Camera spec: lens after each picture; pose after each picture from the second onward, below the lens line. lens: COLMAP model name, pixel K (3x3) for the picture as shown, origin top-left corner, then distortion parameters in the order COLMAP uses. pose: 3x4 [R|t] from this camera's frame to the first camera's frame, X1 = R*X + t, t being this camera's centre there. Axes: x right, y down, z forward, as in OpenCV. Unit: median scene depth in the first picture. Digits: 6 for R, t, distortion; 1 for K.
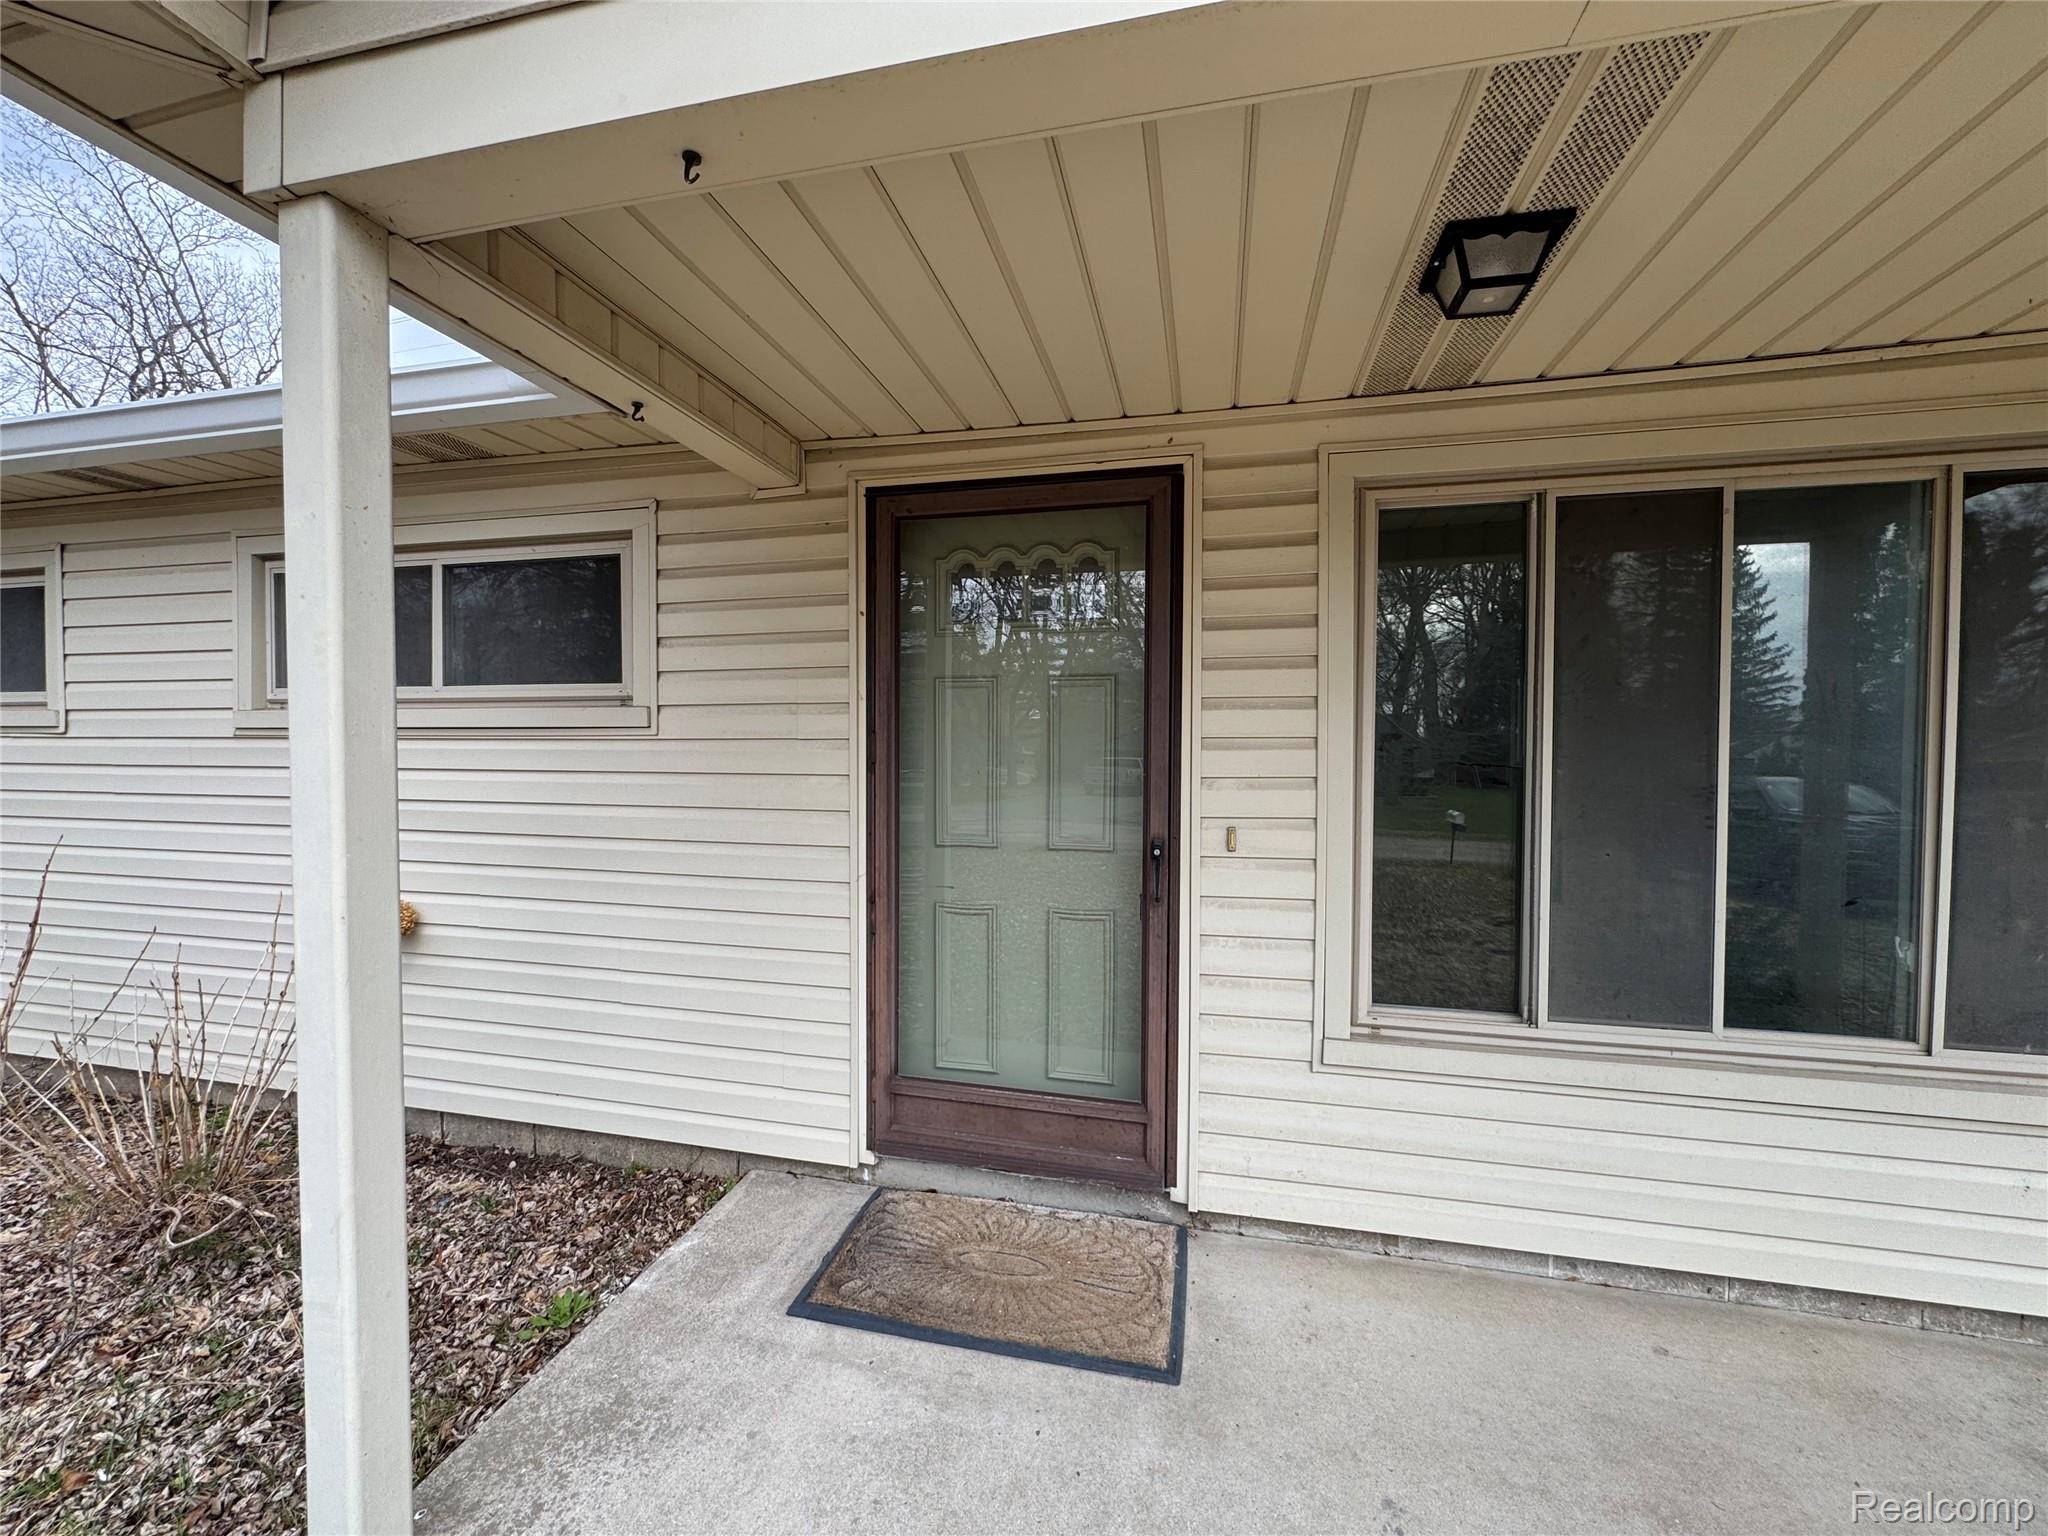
lens RADIAL K [[816.2, 0, 1024.0], [0, 816.2, 768.0], [0, 0, 1]] dist [-0.001563, 0.003758]
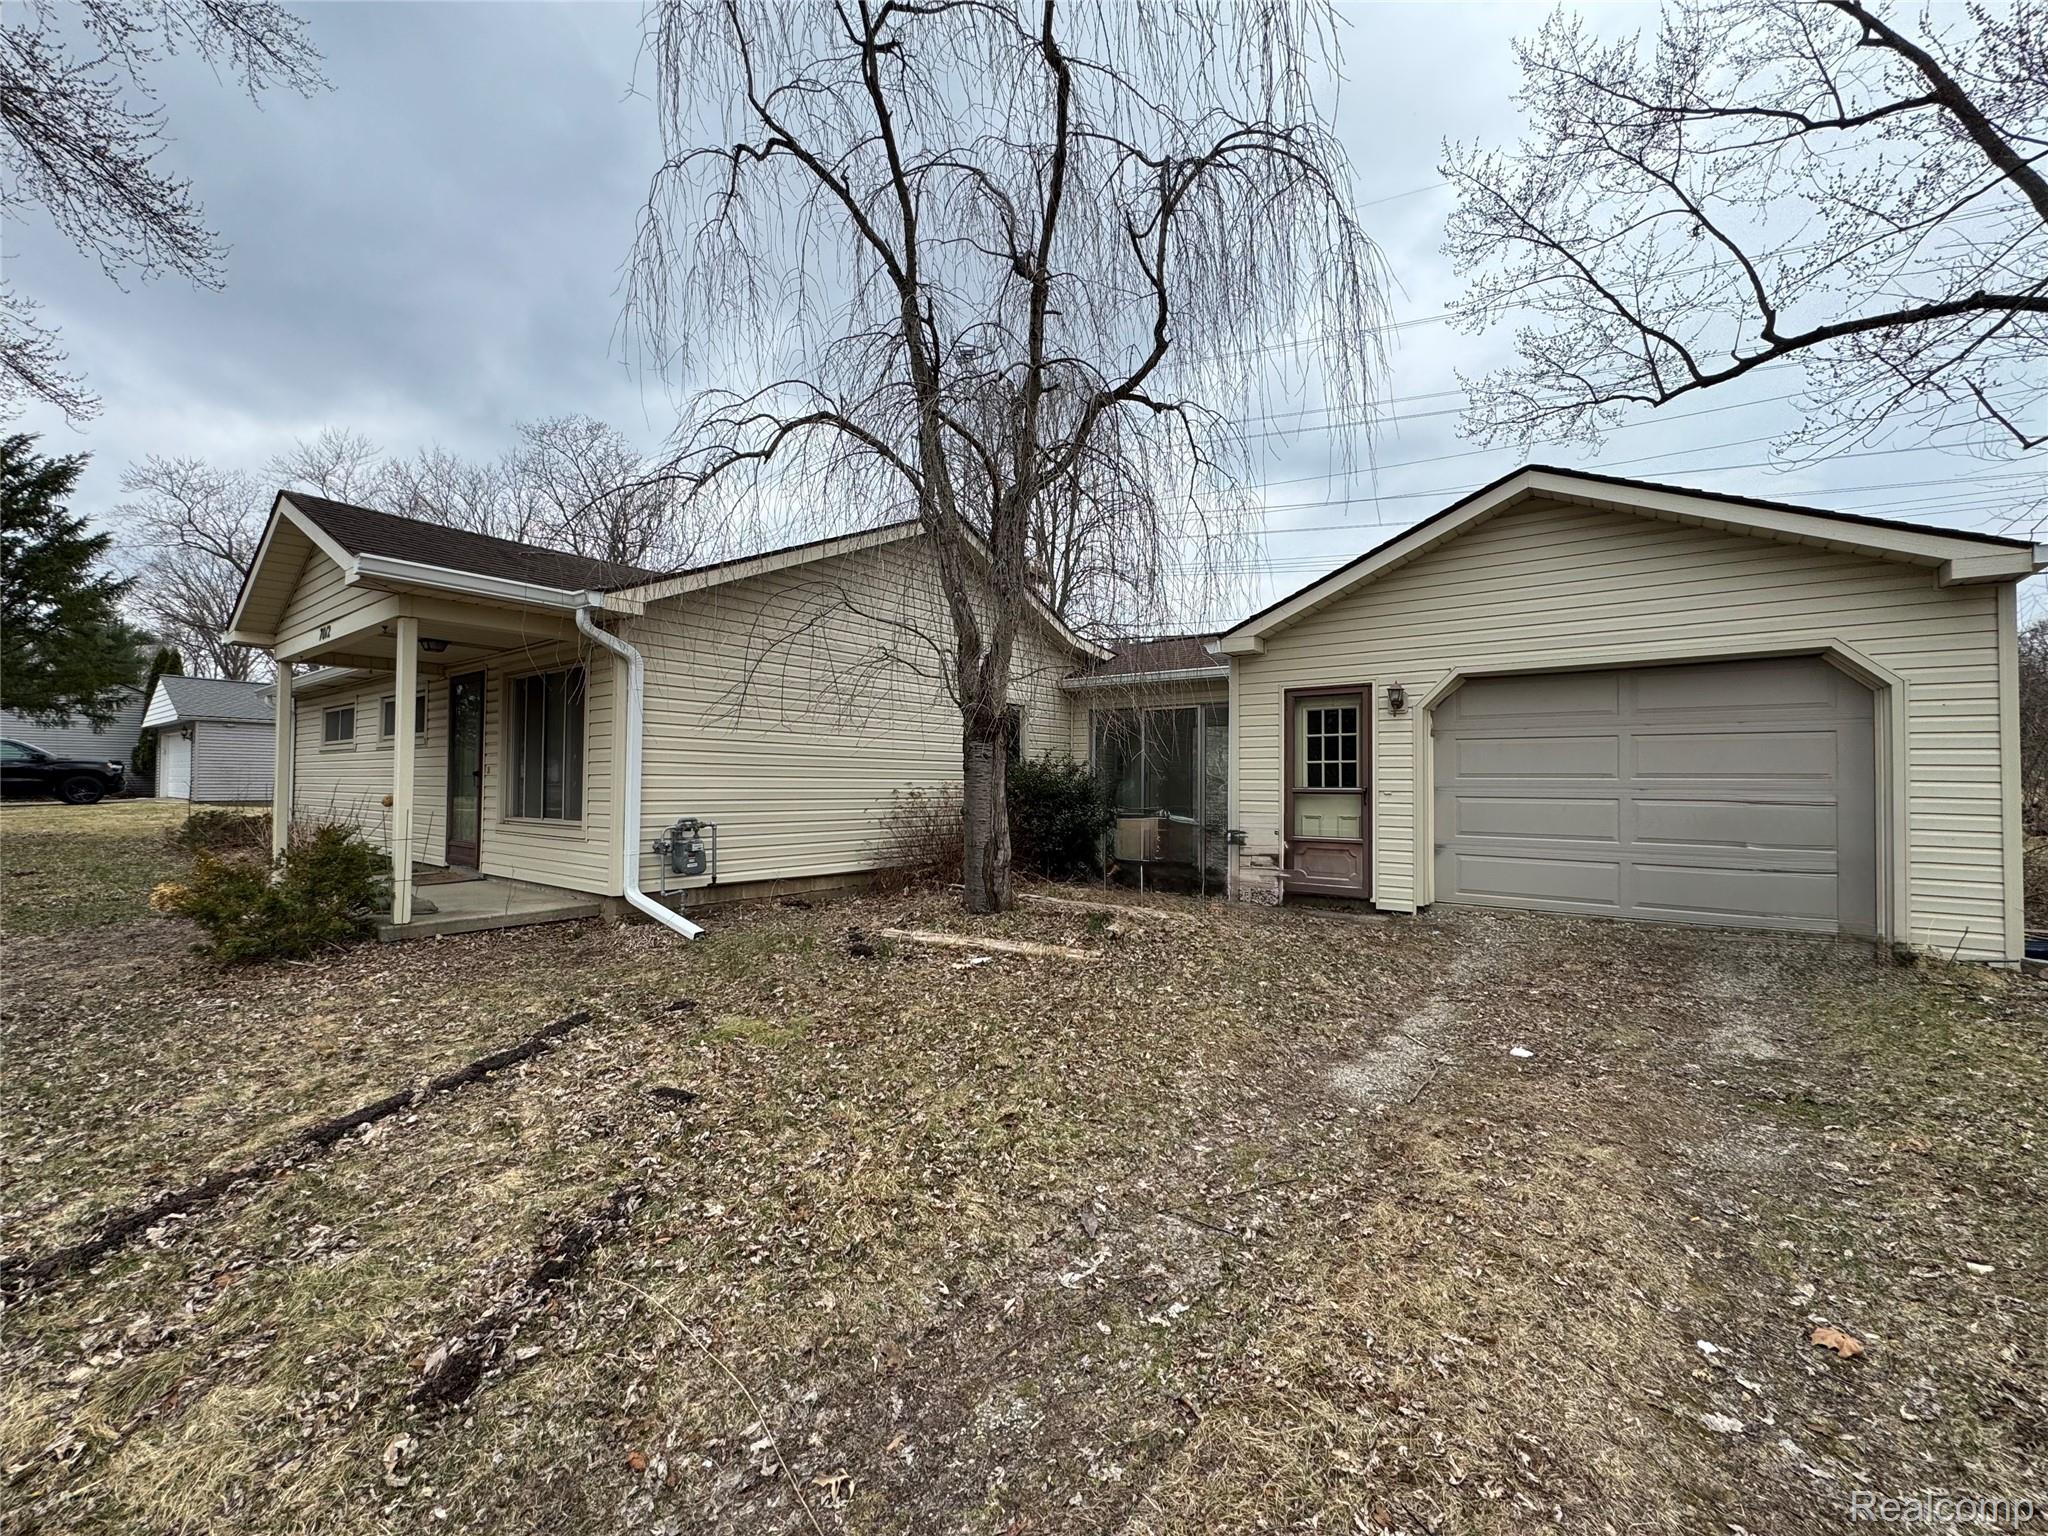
lens RADIAL K [[816.2, 0, 1024.0], [0, 816.2, 768.0], [0, 0, 1]] dist [-0.001563, 0.003758]
pose [[0.906396, -0.003507, -0.422415, 3.577621], [-0.018764, 0.998644, -0.048554, 0.185922], [0.422013, 0.051935, 0.905101, -1.170142]]
